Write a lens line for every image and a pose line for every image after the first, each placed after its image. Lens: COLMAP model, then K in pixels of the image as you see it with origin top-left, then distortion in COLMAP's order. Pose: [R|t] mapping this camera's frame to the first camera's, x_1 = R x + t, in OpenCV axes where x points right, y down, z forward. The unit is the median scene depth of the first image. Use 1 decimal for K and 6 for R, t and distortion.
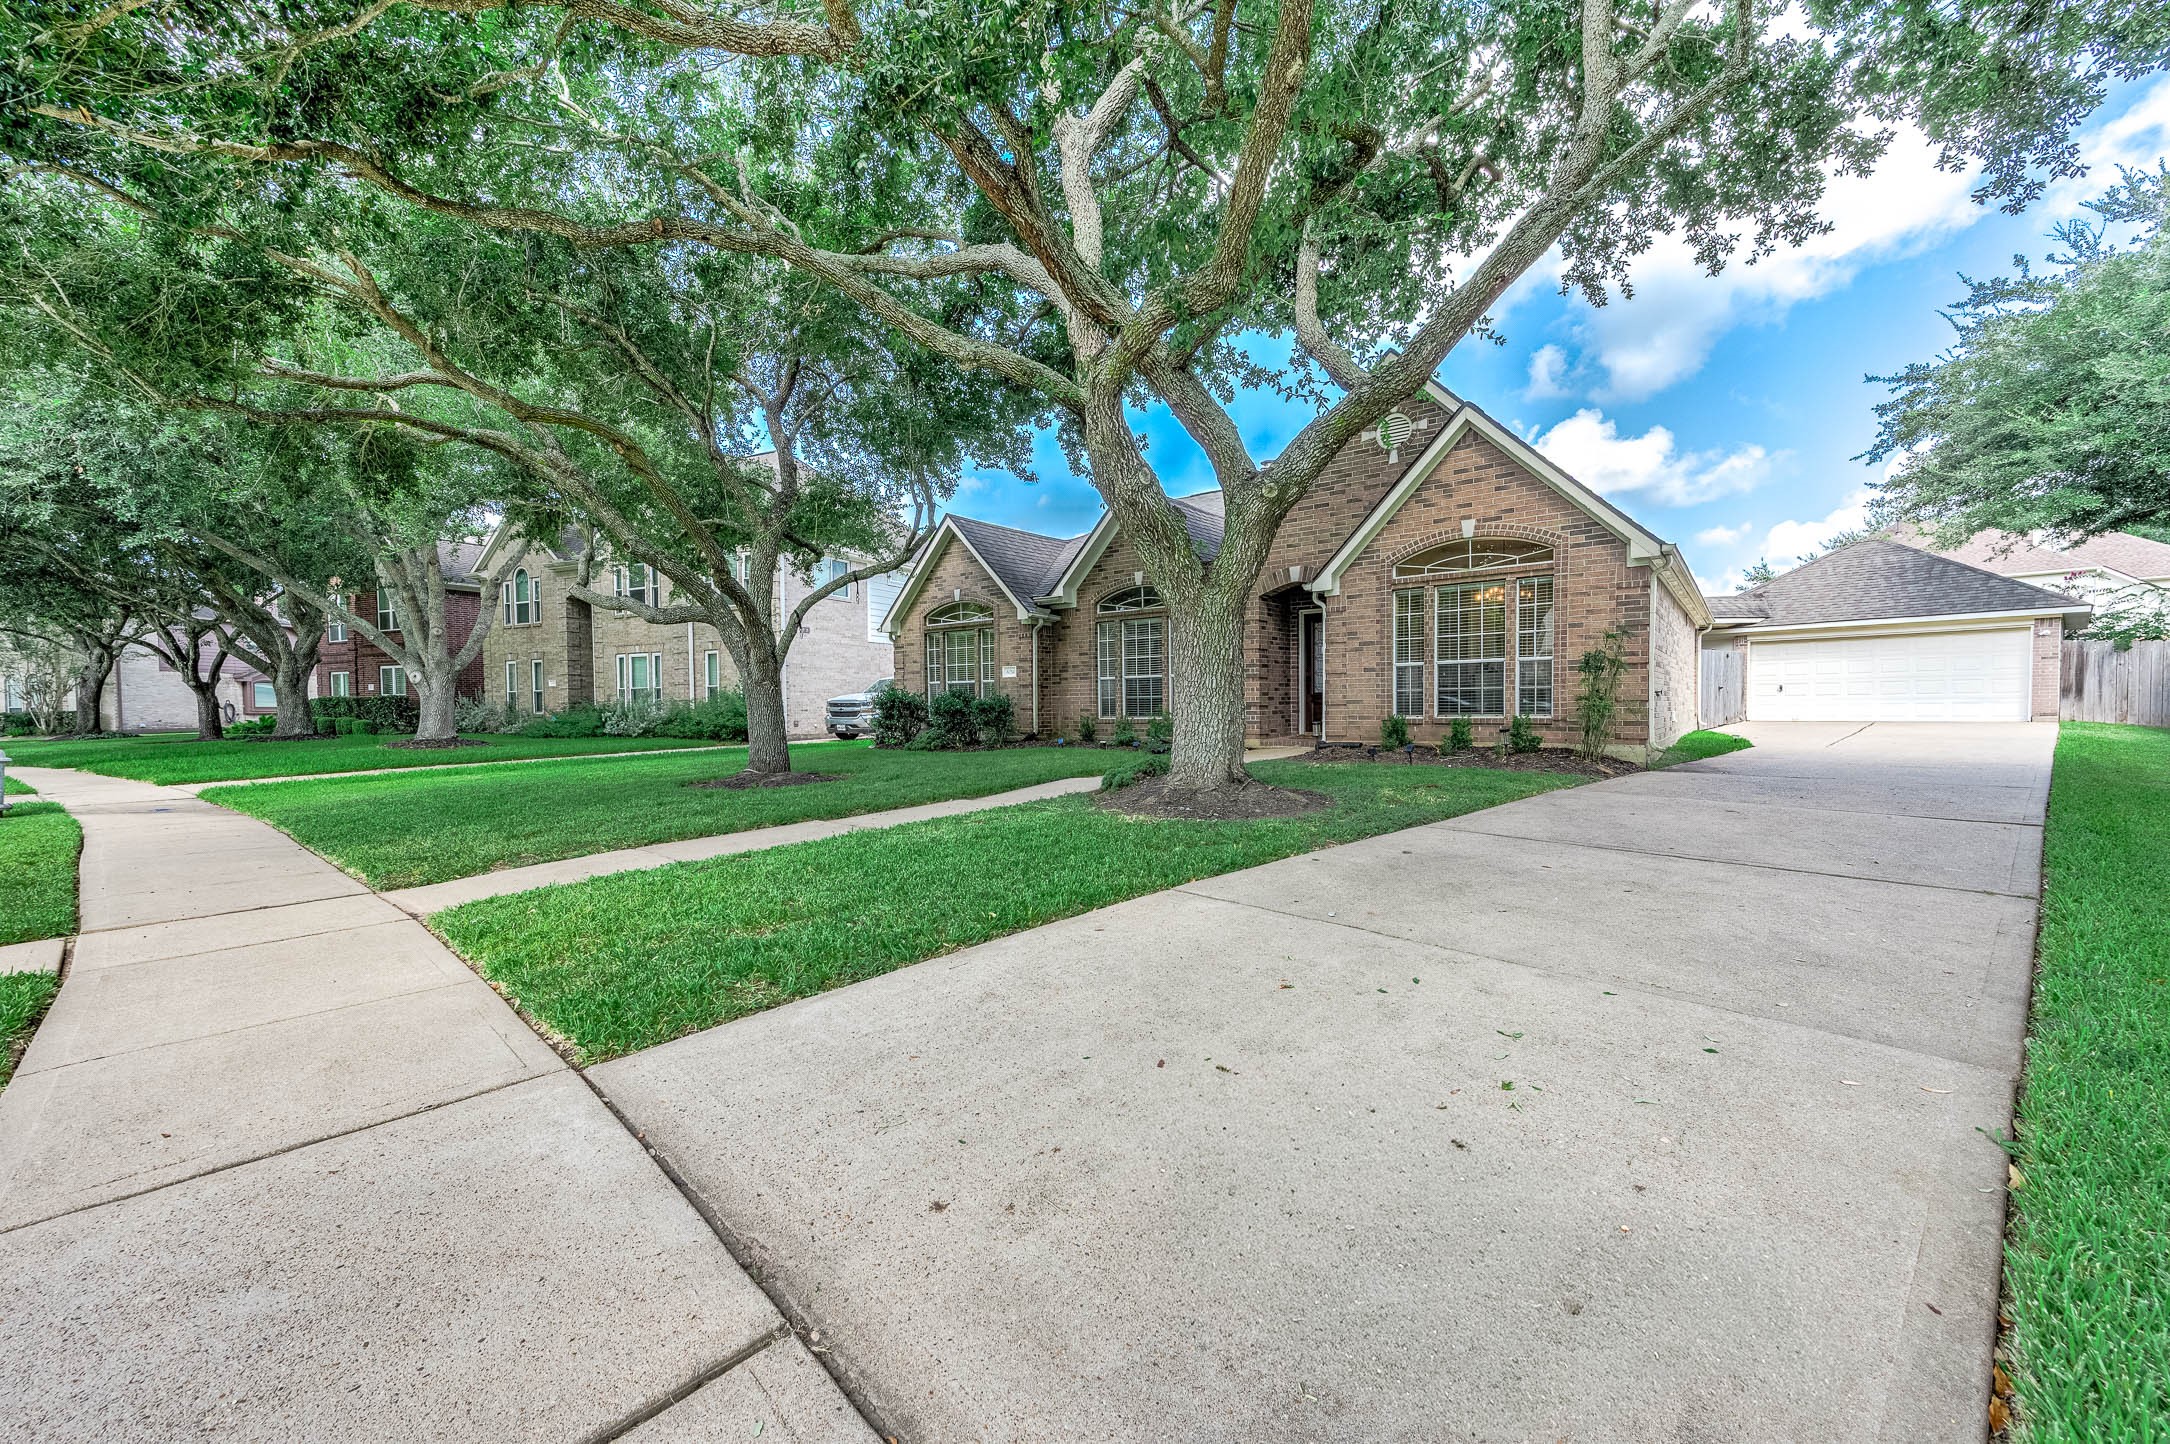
lens RADIAL K [[850.8, 0, 1085.0], [0, 850.8, 722.0], [0, 0, 1]] dist [0.006537, 0.000000]
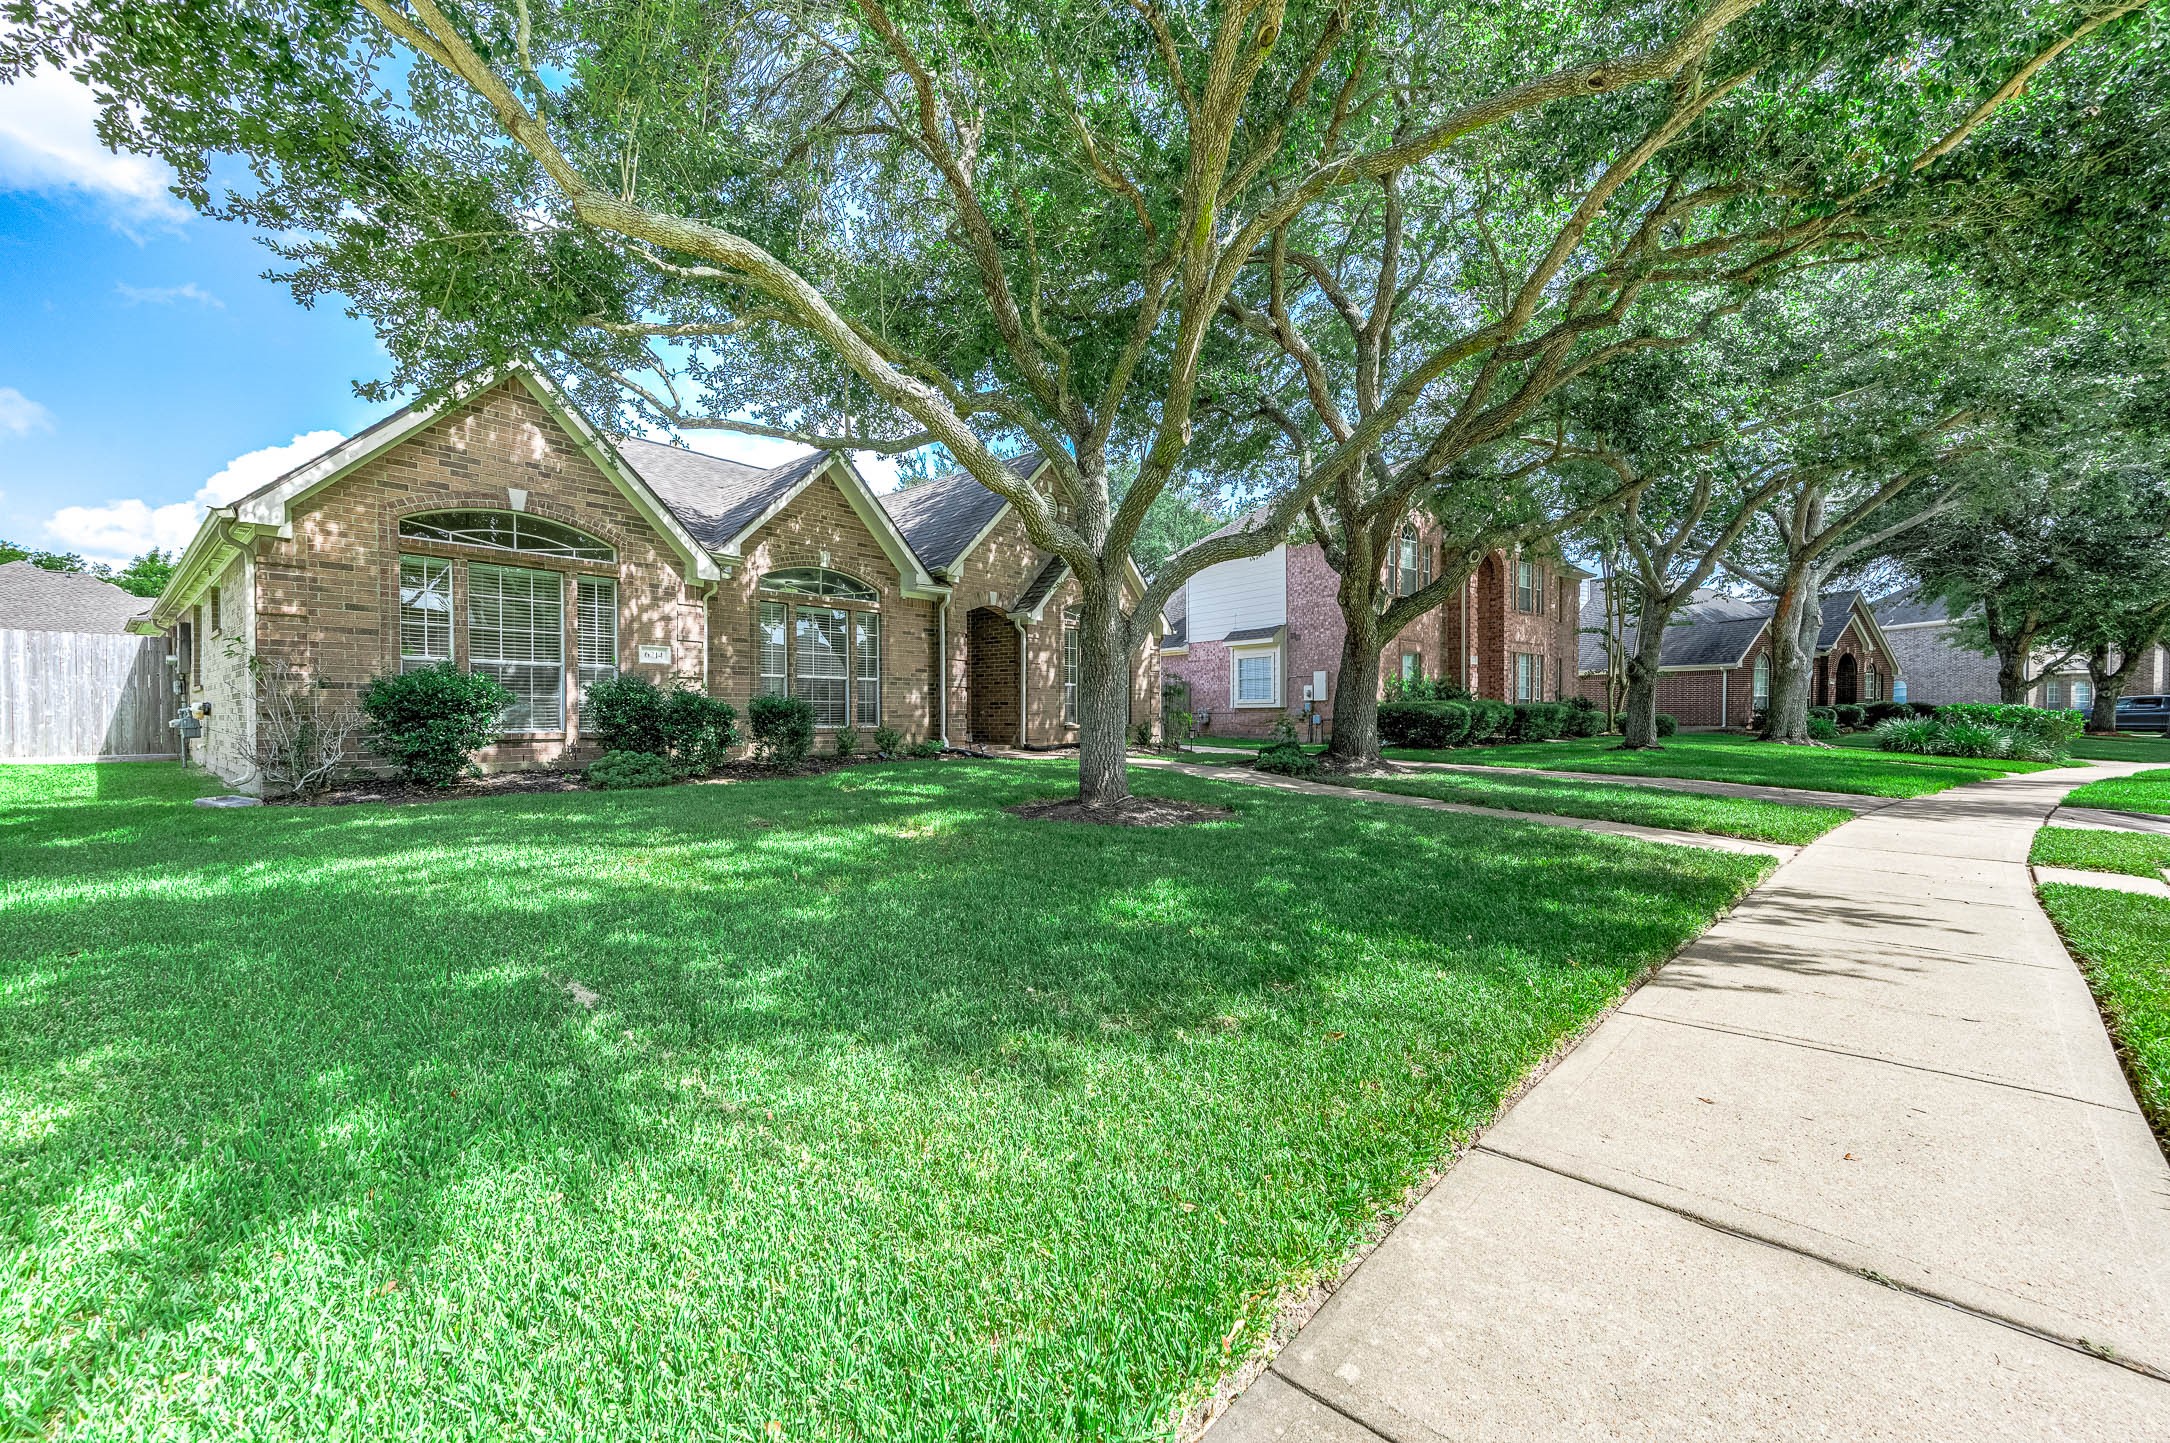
lens RADIAL K [[850.8, 0, 1085.0], [0, 850.8, 721.5], [0, 0, 1]] dist [0.006537, 0.000000]
pose [[0.049024, 0.003858, 0.998790, -0.794252], [0.015056, 0.999876, -0.004601, -0.002654], [-0.998684, 0.015264, 0.048960, 0.745388]]
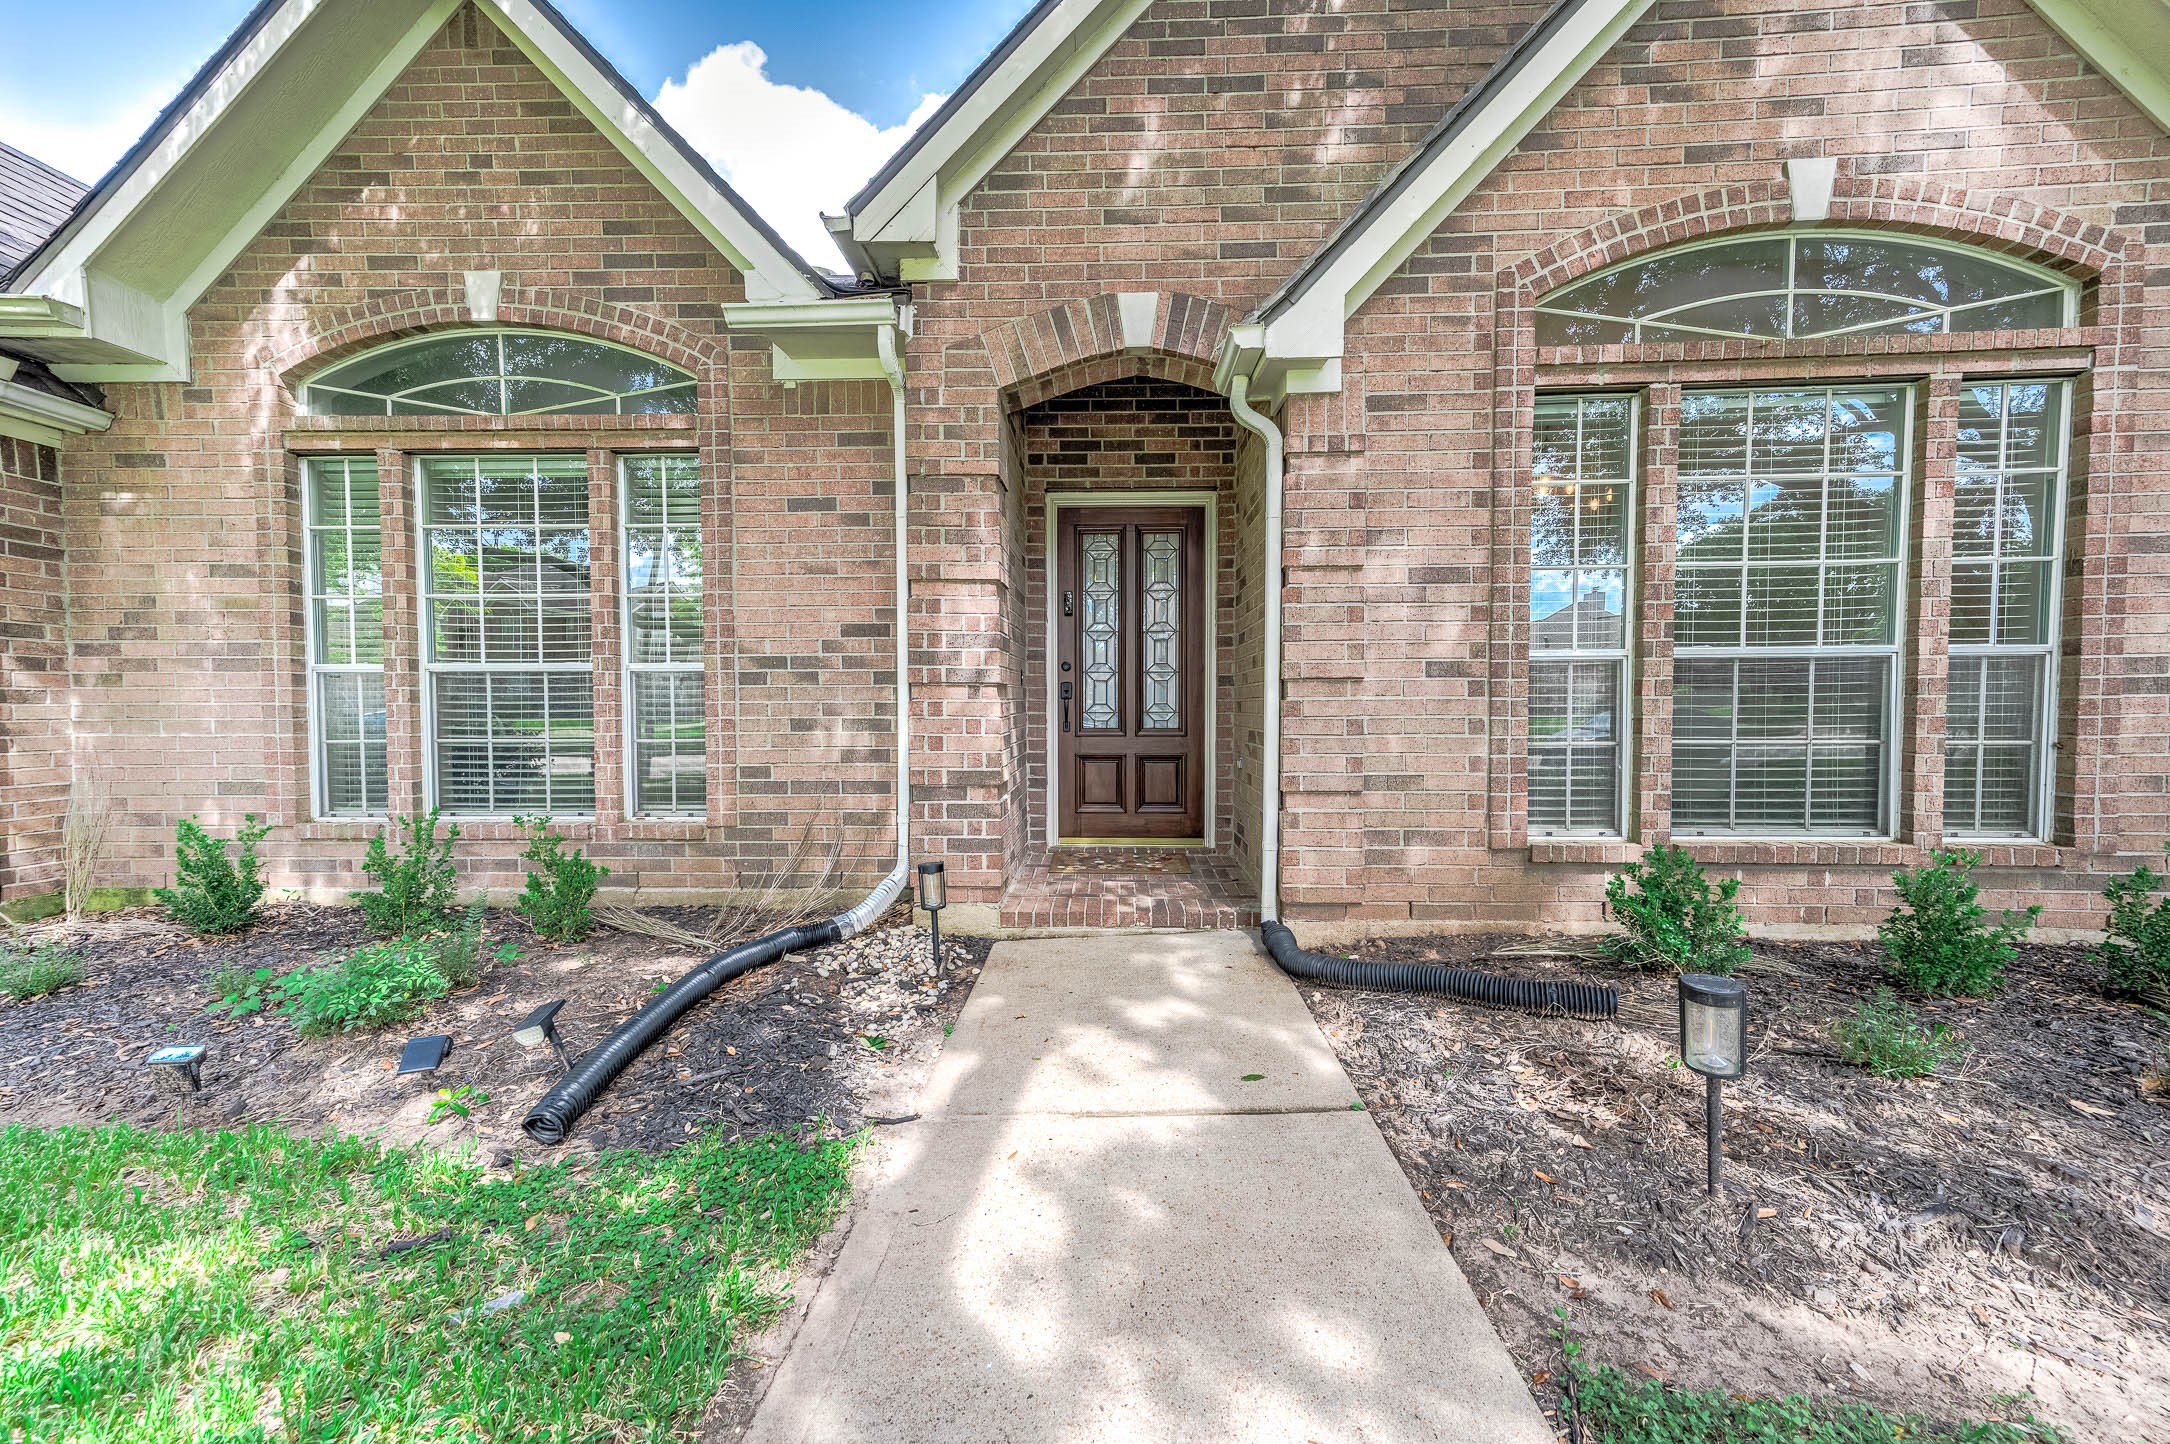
lens RADIAL K [[809.6, 0, 1092.2], [0, 809.6, 713.0], [0, 0, 1]] dist [0.016856, 0.000033]
pose [[0.812724, -0.001815, 0.582646, 0.071710], [0.002062, 0.999998, 0.000239, -0.040292], [-0.582645, 0.001007, 0.812726, 0.716281]]
